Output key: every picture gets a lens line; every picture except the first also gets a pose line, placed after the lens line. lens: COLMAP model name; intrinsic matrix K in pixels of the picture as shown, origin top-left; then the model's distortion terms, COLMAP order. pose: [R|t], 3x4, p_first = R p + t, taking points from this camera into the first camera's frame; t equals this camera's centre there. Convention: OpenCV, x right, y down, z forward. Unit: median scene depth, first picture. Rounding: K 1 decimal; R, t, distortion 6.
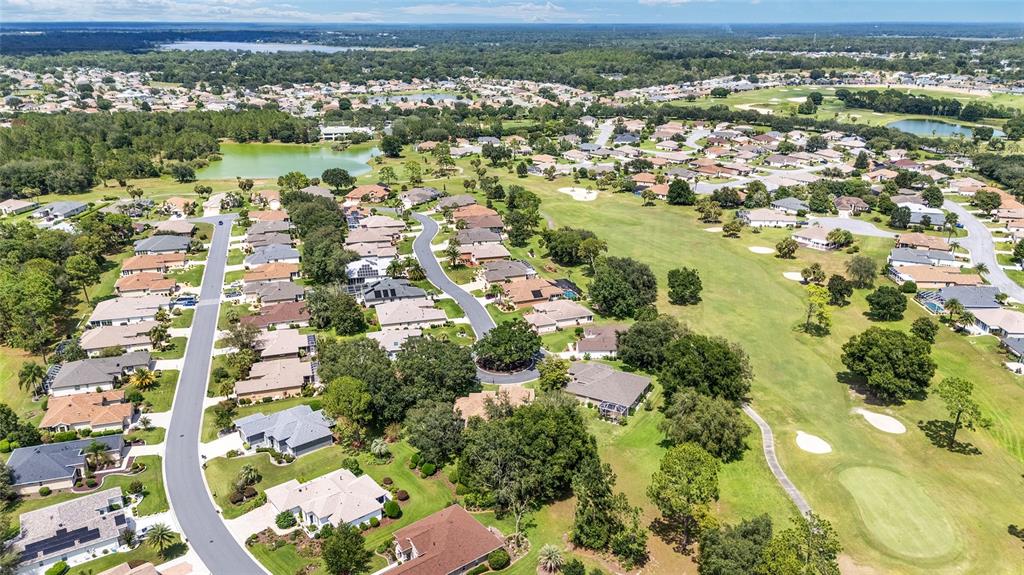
lens RADIAL K [[763.0, 0, 512.0], [0, 763.0, 287.5], [0, 0, 1]] dist [0.097442, -0.131428]
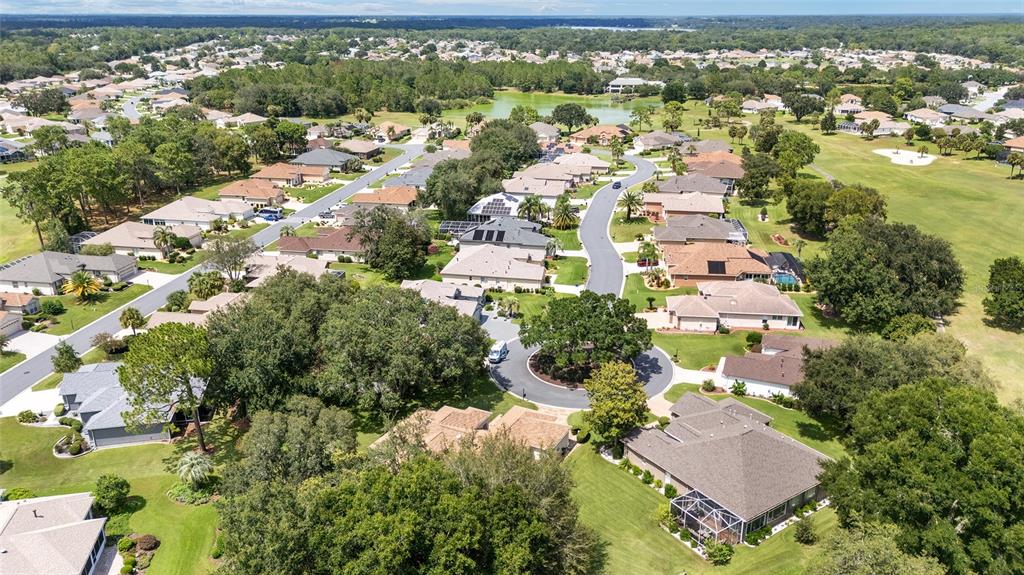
lens RADIAL K [[763.0, 0, 512.0], [0, 763.0, 287.5], [0, 0, 1]] dist [0.097442, -0.131428]
pose [[0.892313, 0.152184, -0.424991, 0.142104], [-0.150396, 0.987896, 0.037983, 0.024438], [0.425627, 0.030024, 0.904400, 0.406240]]
